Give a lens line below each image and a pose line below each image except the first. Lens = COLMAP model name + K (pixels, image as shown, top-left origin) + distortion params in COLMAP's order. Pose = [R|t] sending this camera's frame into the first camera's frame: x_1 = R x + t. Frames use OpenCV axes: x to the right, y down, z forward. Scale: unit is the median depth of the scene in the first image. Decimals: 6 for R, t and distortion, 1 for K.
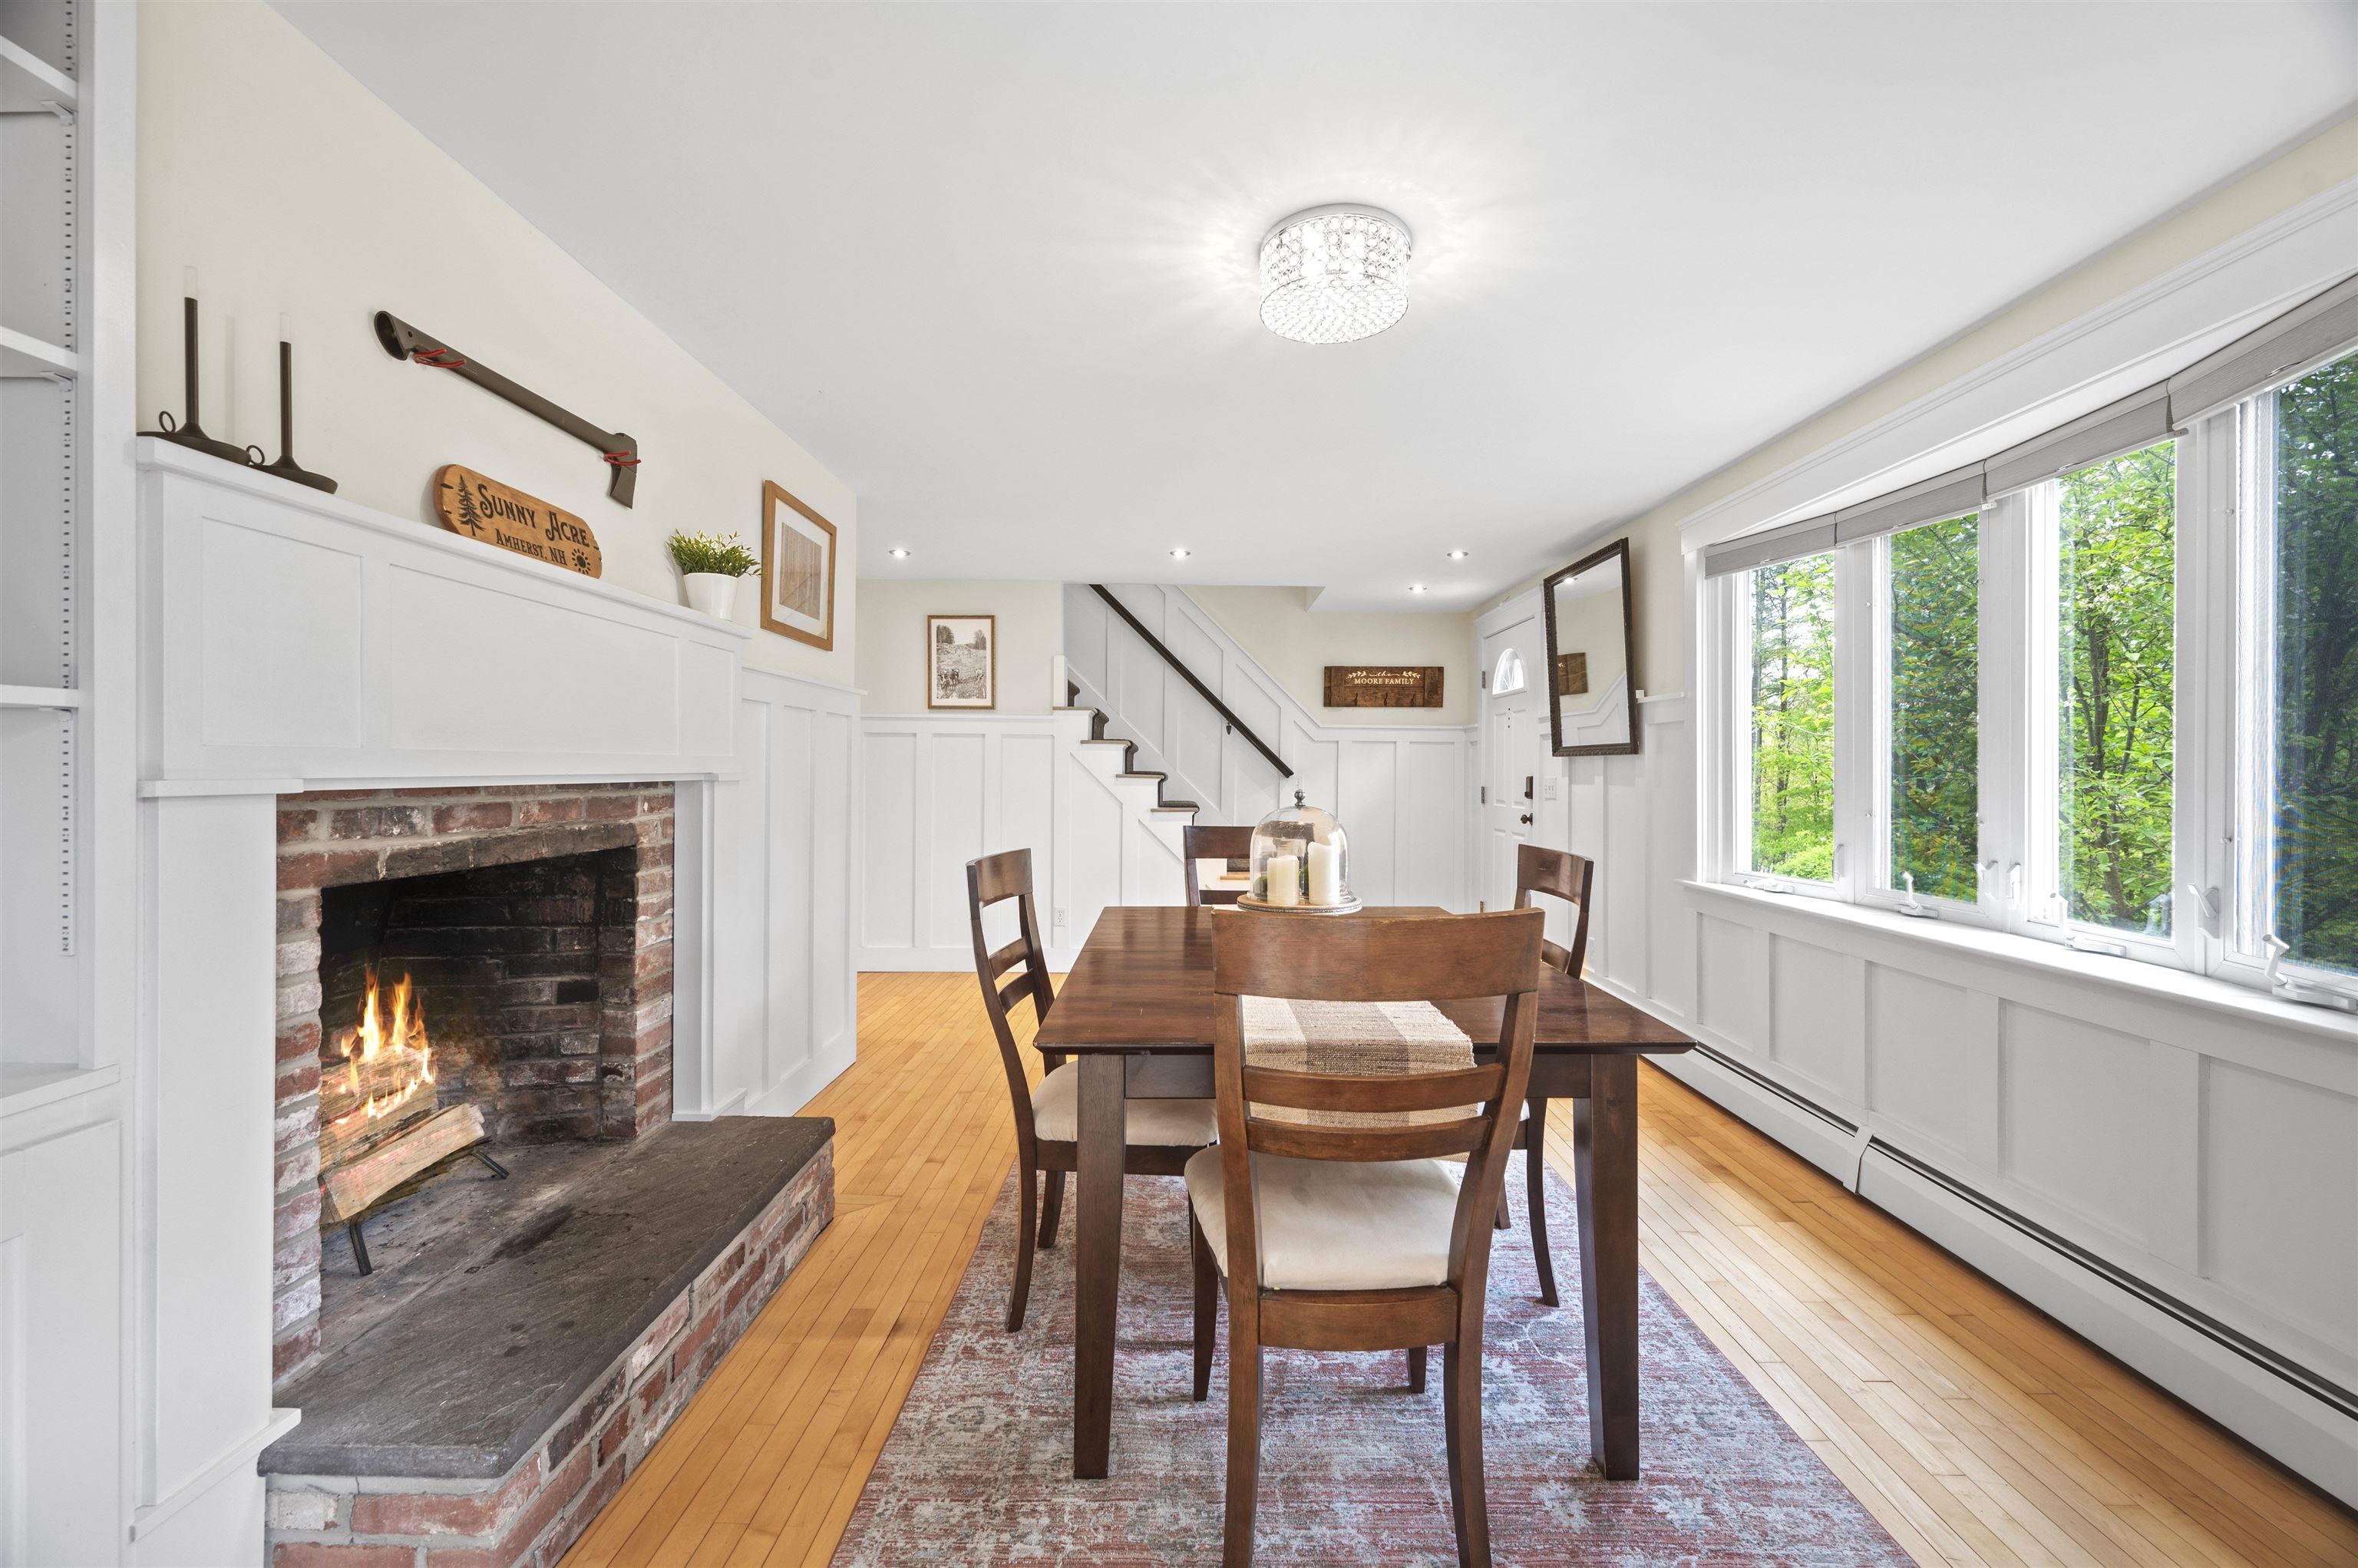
lens RADIAL K [[947.1, 0, 1188.6], [0, 947.1, 773.6], [0, 0, 1]] dist [0.001081, 0.000213]
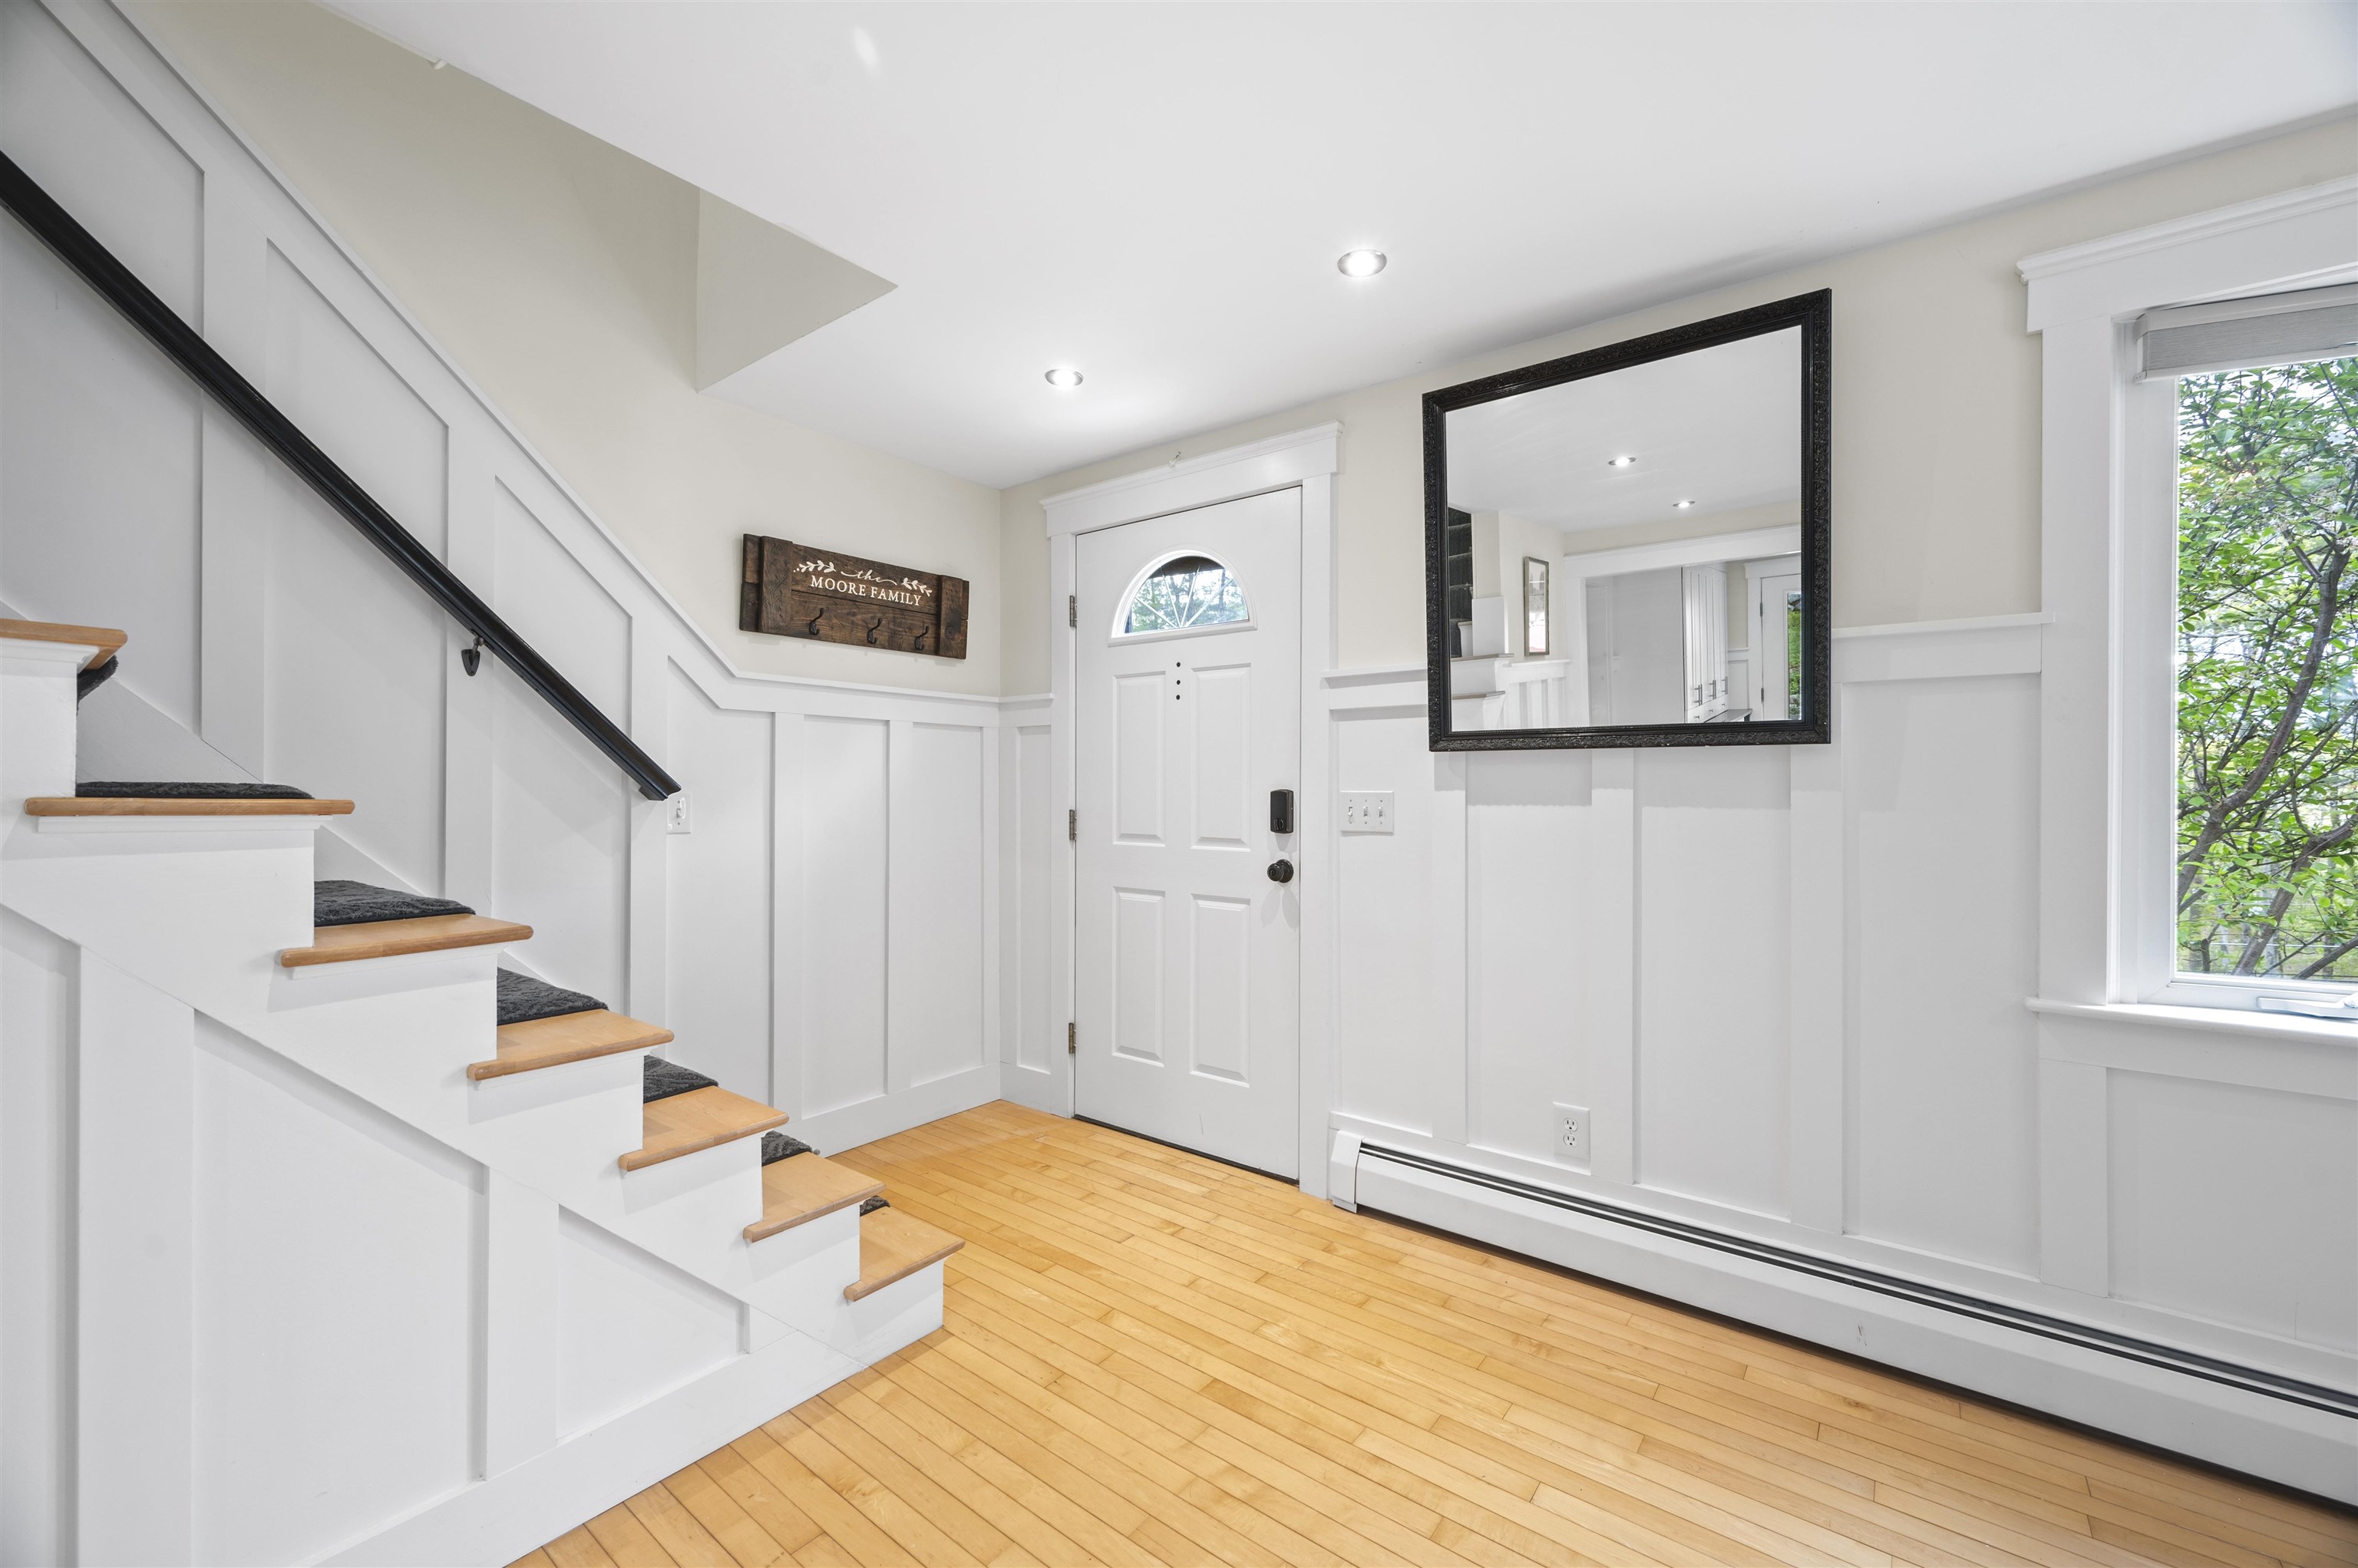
lens RADIAL K [[947.1, 0, 1178.6], [0, 947.1, 785.2], [0, 0, 1]] dist [0.001081, 0.000213]
pose [[0.604065, -0.001970, 0.796933, -0.075106], [0.006781, 0.999973, -0.002668, 0.000839], [-0.796906, 0.007016, 0.604062, 0.595424]]
